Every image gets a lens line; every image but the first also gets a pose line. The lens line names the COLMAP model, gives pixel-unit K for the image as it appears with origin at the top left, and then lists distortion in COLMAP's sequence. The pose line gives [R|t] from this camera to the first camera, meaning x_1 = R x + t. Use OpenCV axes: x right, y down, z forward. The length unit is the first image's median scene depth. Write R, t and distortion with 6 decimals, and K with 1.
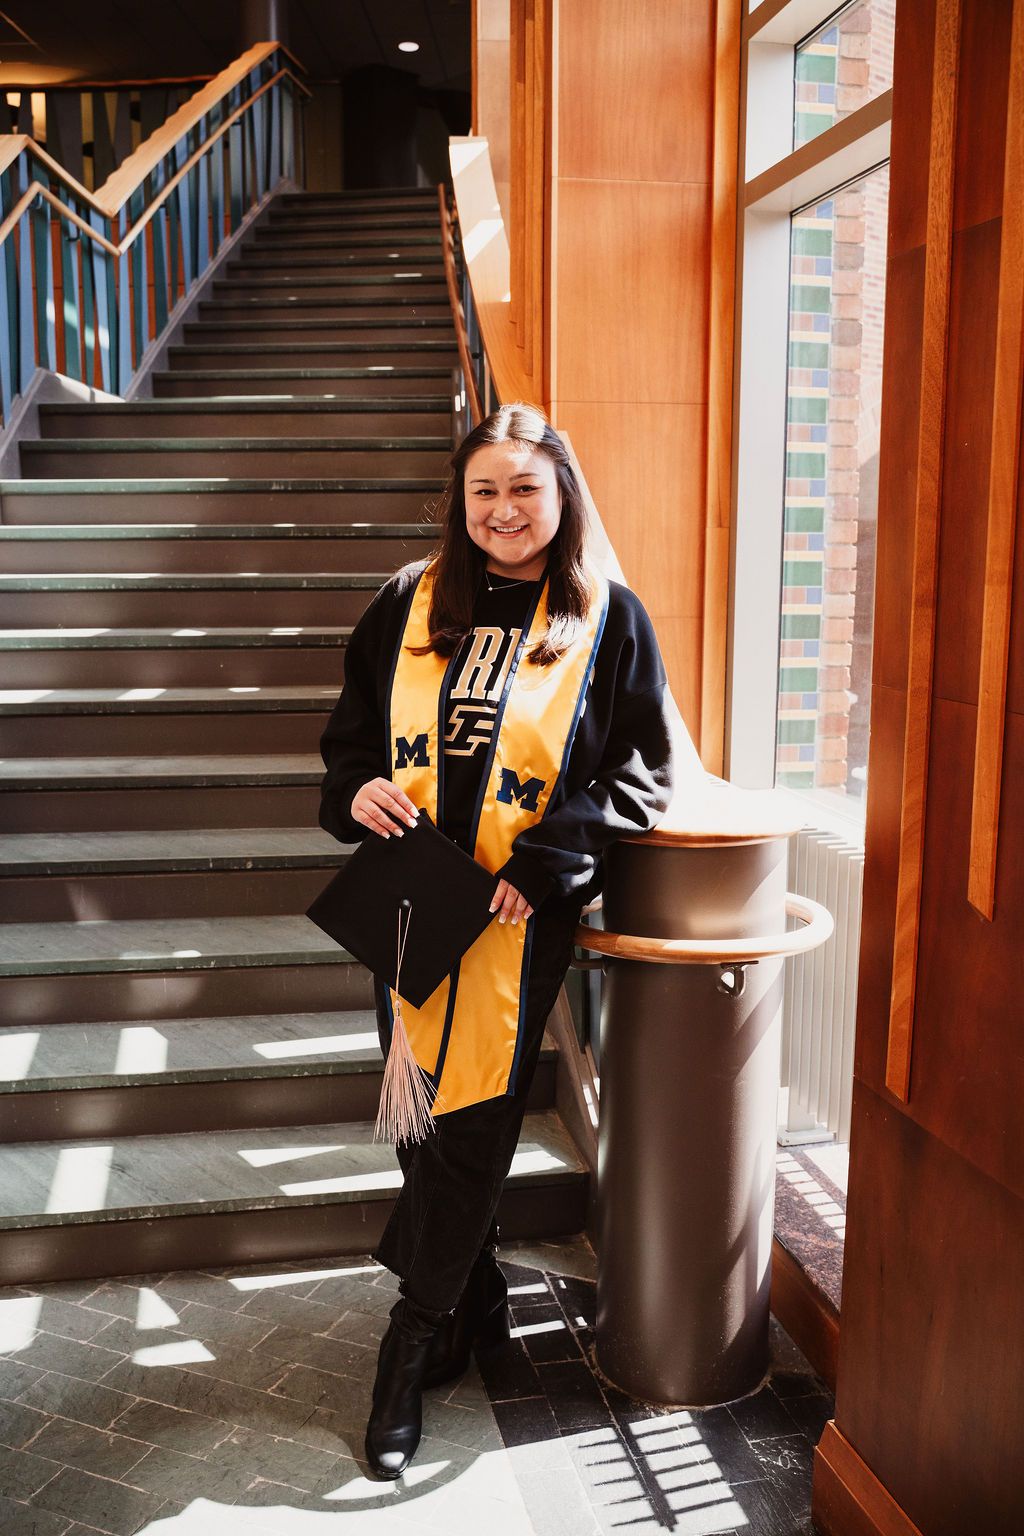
lens RADIAL K [[1394.6, 0, 515.4], [0, 1394.6, 761.1], [0, 0, 1]] dist [-0.005711, 0.000000]
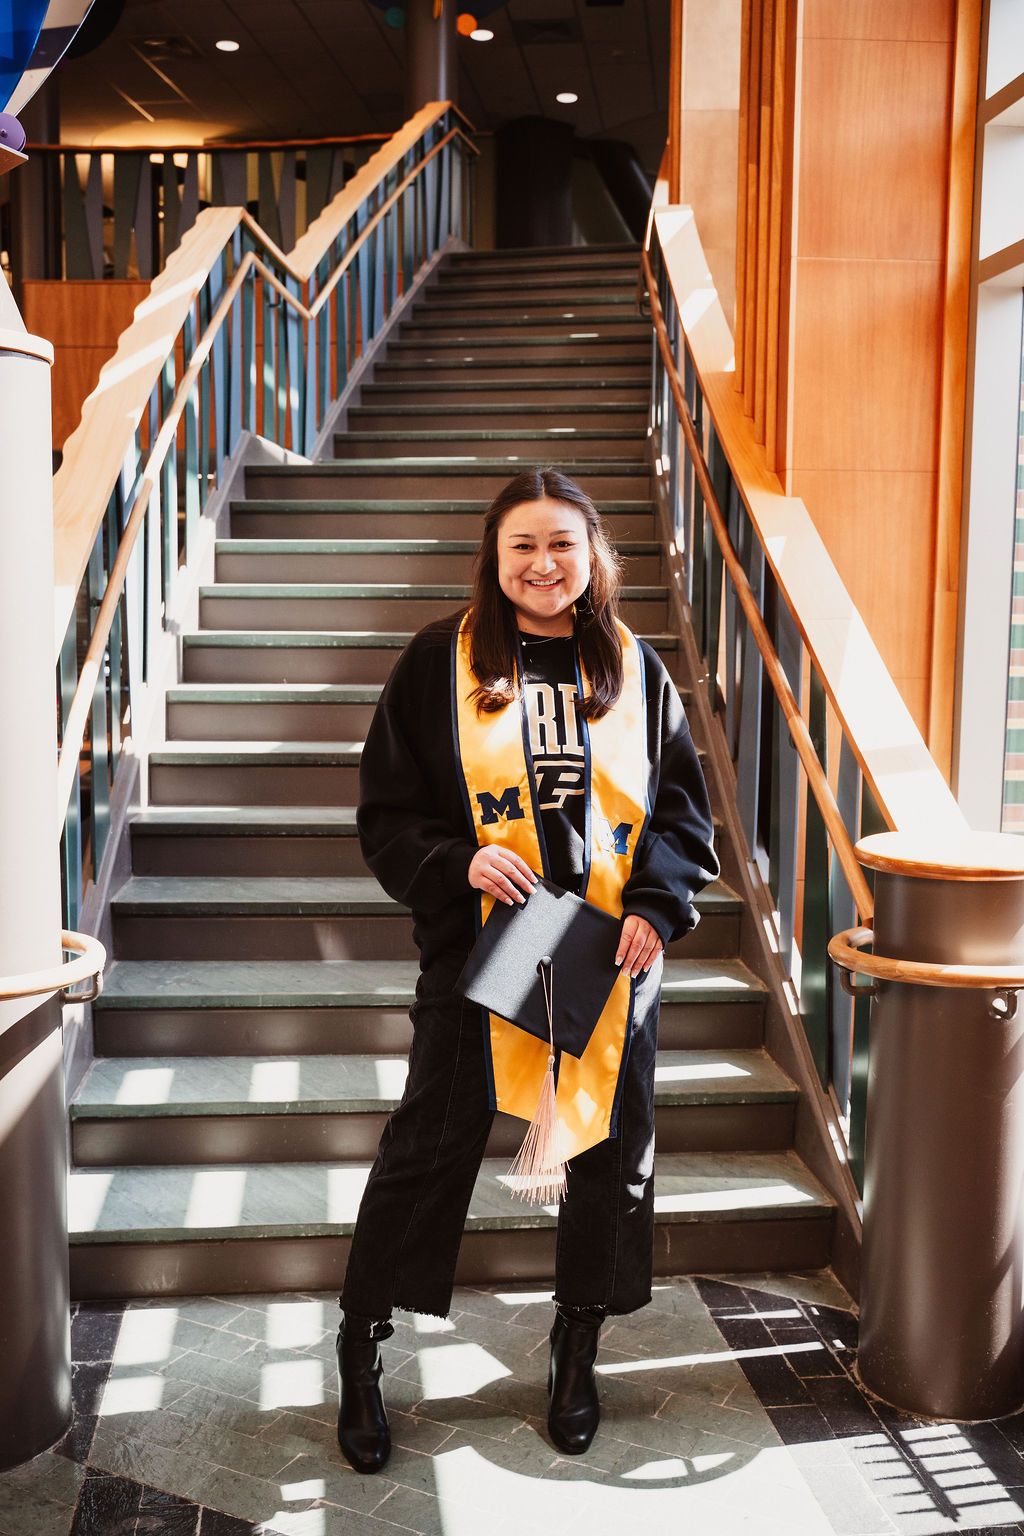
lens RADIAL K [[1548.8, 0, 508.3], [0, 1548.8, 770.5], [0, 0, 1]] dist [0.025807, 0.000000]
pose [[0.997726, 0.015712, -0.065549, -0.106671], [-0.019064, 0.998525, -0.050837, 0.030707], [0.064654, 0.051971, 0.996554, -0.163184]]
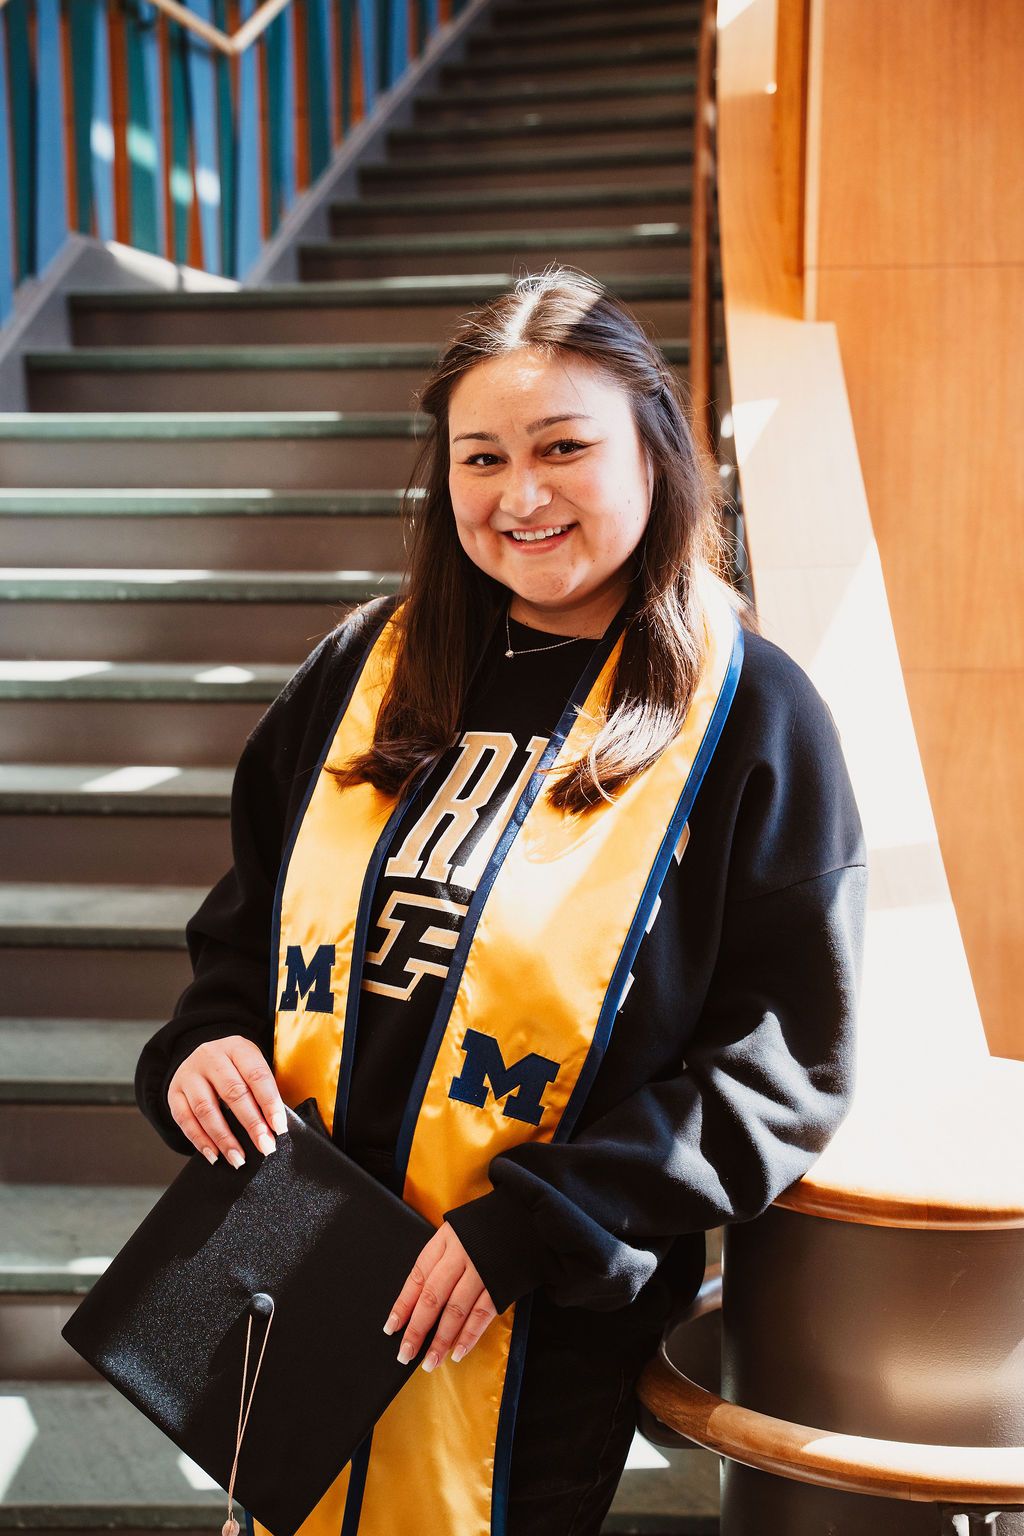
lens RADIAL K [[2120.6, 0, 508.0], [0, 2120.6, 756.7], [0, 0, 1]] dist [0.061781, 0.000000]
pose [[0.971378, 0.041453, -0.233896, 0.114186], [-0.050360, 0.998211, -0.032236, -0.044331], [0.232141, 0.043093, 0.971727, 0.198573]]
